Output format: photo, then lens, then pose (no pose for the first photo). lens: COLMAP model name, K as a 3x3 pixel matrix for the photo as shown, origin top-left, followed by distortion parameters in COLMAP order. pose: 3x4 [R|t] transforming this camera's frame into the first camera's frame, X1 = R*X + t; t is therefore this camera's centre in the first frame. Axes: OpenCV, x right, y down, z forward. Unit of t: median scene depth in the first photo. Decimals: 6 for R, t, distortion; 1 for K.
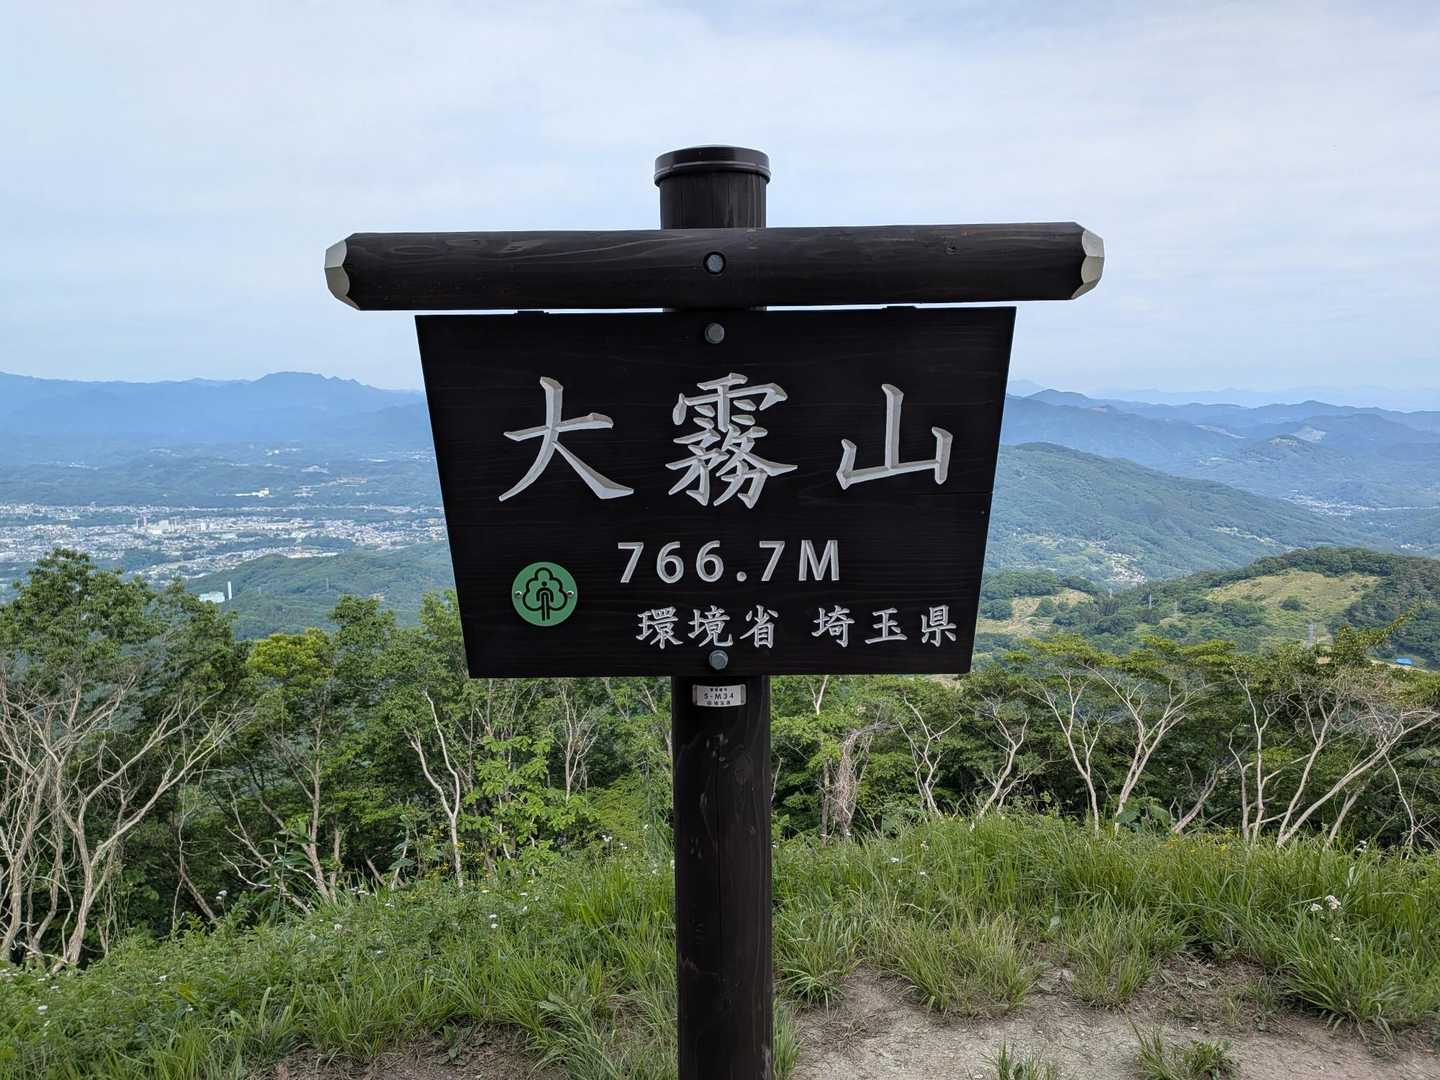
lens RADIAL K [[962.8, 0, 720.0], [0, 962.8, 540.0], [0, 0, 1]] dist [0.064779, -0.109883]
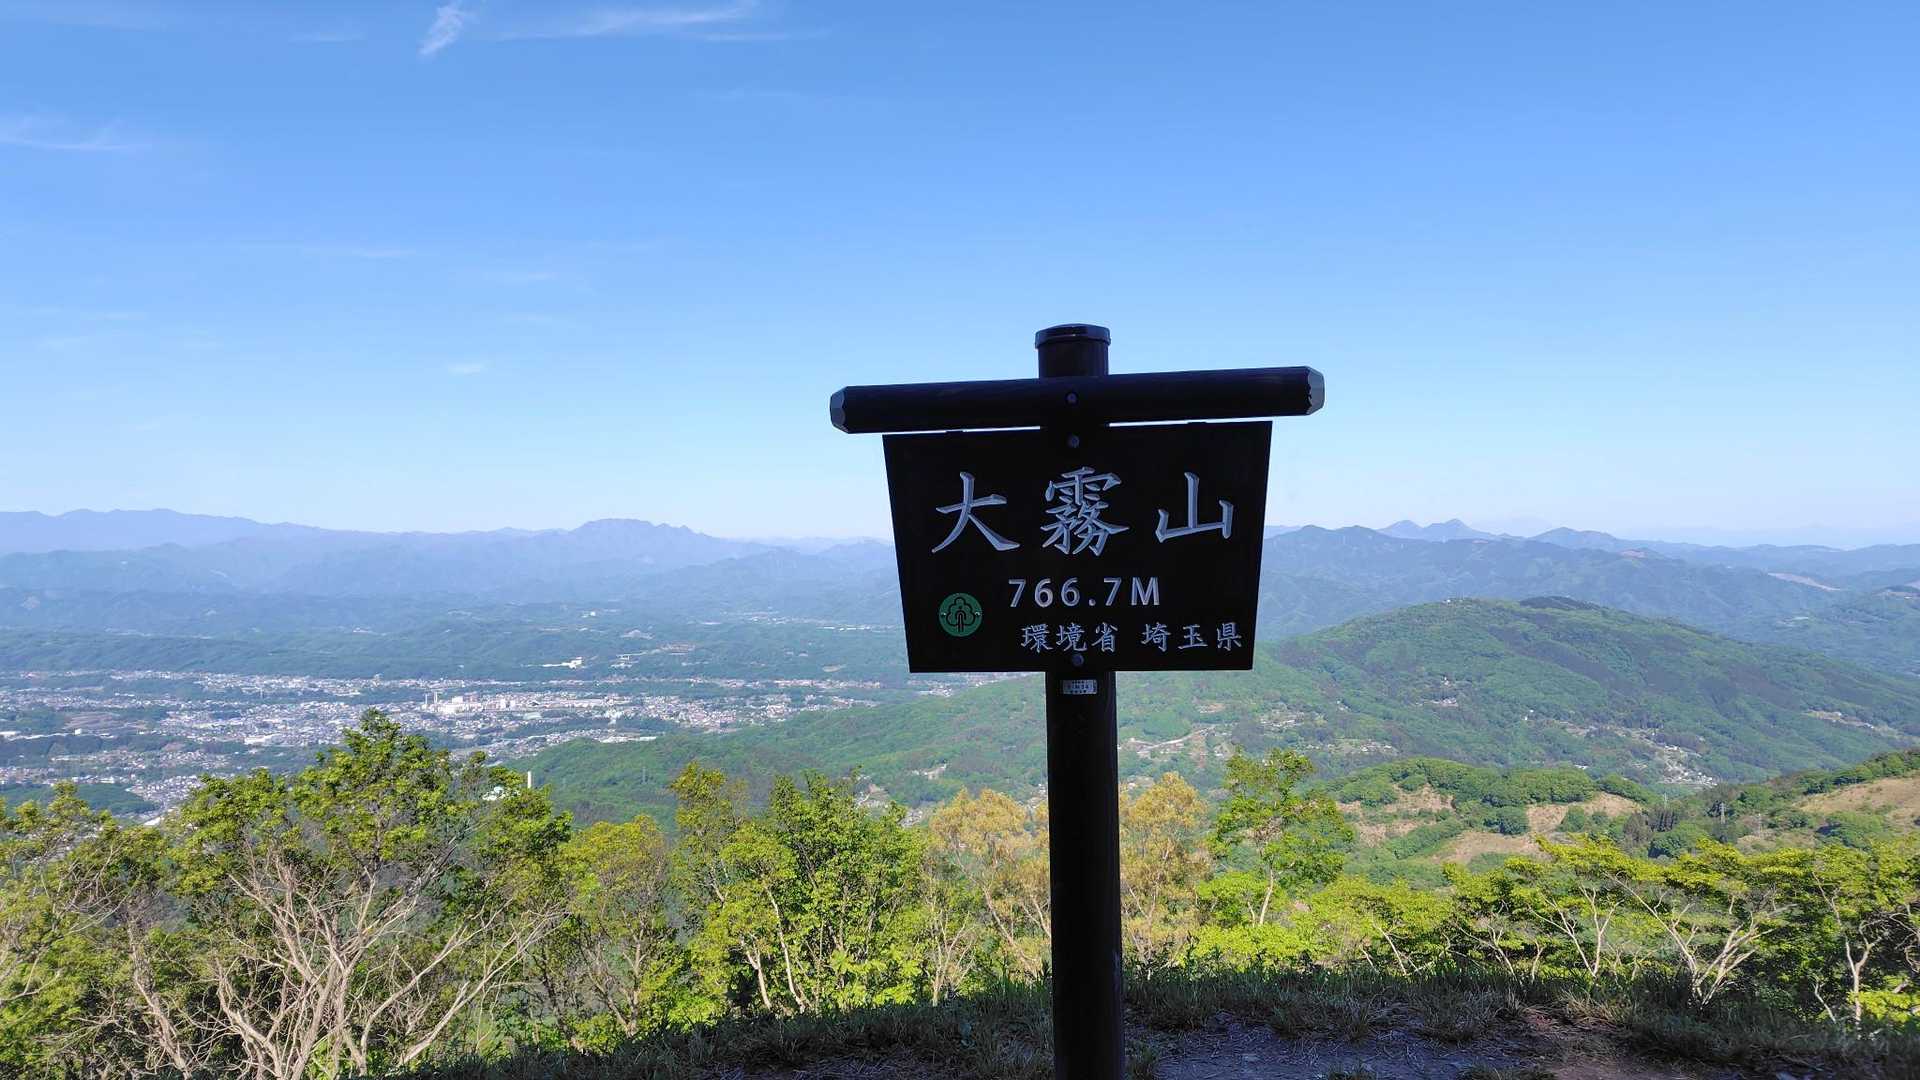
lens RADIAL K [[1470.7, 0, 960.0], [0, 1470.7, 540.0], [0, 0, 1]] dist [0.000785, -0.003765]
pose [[0.991615, -0.011464, -0.128717, 0.112111], [-0.009970, 0.986301, -0.164652, 0.314431], [0.128841, 0.164555, 0.977917, -1.237827]]
